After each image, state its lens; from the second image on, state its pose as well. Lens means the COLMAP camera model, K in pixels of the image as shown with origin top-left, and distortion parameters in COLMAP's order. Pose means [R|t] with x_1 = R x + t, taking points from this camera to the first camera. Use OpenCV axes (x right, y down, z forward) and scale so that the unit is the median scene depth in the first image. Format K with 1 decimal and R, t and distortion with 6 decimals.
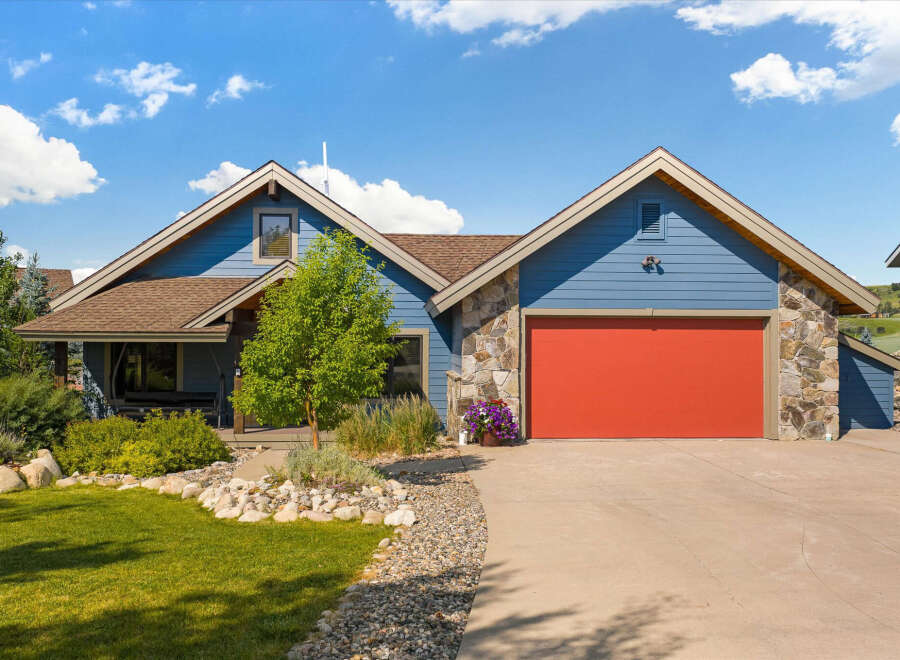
lens RADIAL K [[831.3, 0, 450.0], [0, 831.3, 330.0], [0, 0, 1]] dist [0.005186, -0.019636]
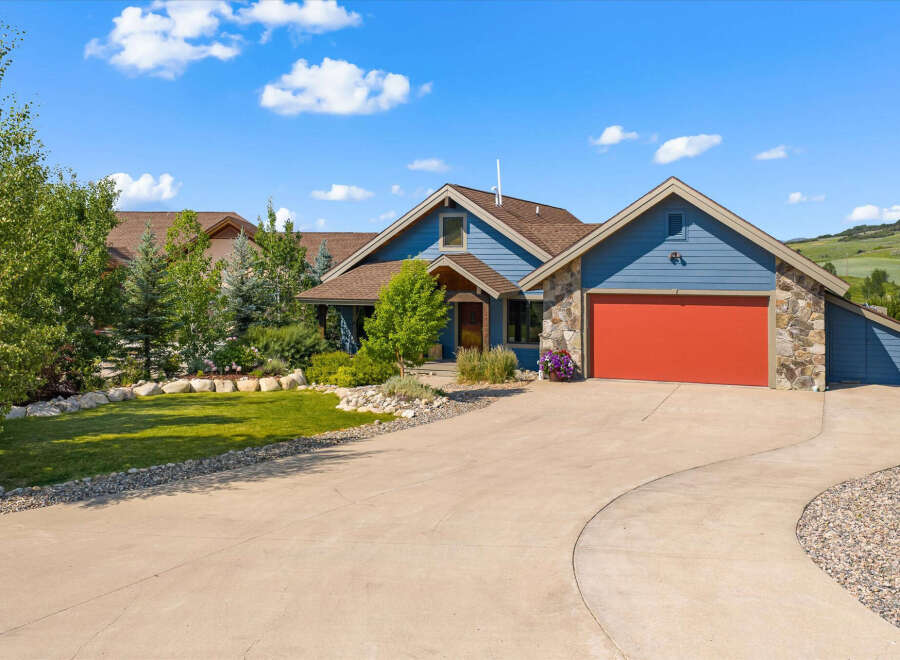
lens RADIAL K [[847.3, 0, 449.5], [0, 847.3, 257.2], [0, 0, 1]] dist [-0.000383, -0.004250]
pose [[0.911044, -0.003902, -0.412291, 0.484700], [0.006563, 0.999966, 0.005038, -0.089708], [0.412257, -0.007295, 0.911038, -0.453338]]
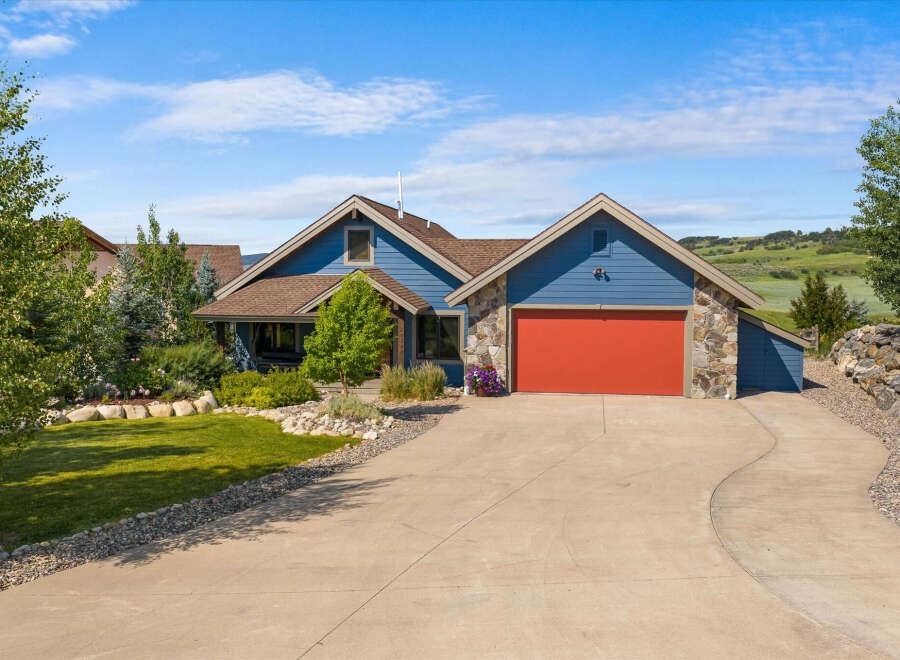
lens RADIAL K [[831.3, 0, 450.0], [0, 831.3, 330.0], [0, 0, 1]] dist [0.005186, -0.019636]
pose [[0.979754, 0.014761, -0.199662, 0.277249], [0.000230, 0.997195, 0.074852, -0.089312], [0.200207, -0.073382, 0.977002, -0.455617]]
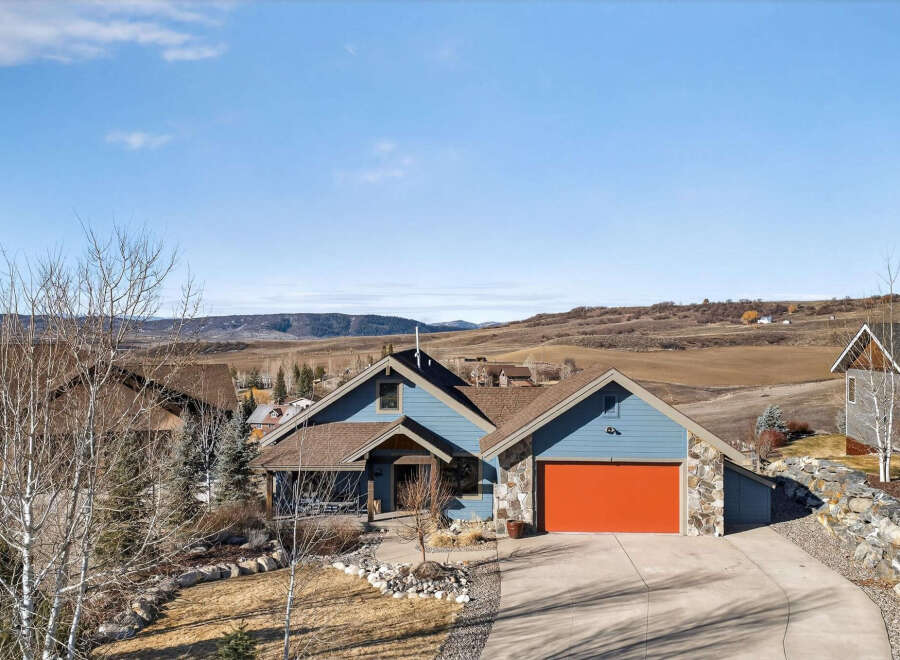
lens RADIAL K [[799.9, 0, 450.0], [0, 799.9, 330.0], [0, 0, 1]] dist [0.019156, -0.001345]
pose [[0.996485, 0.000002, -0.083775, 0.050892], [-0.000346, 0.999992, -0.004088, -0.282896], [0.083774, 0.004103, 0.996476, -0.679355]]
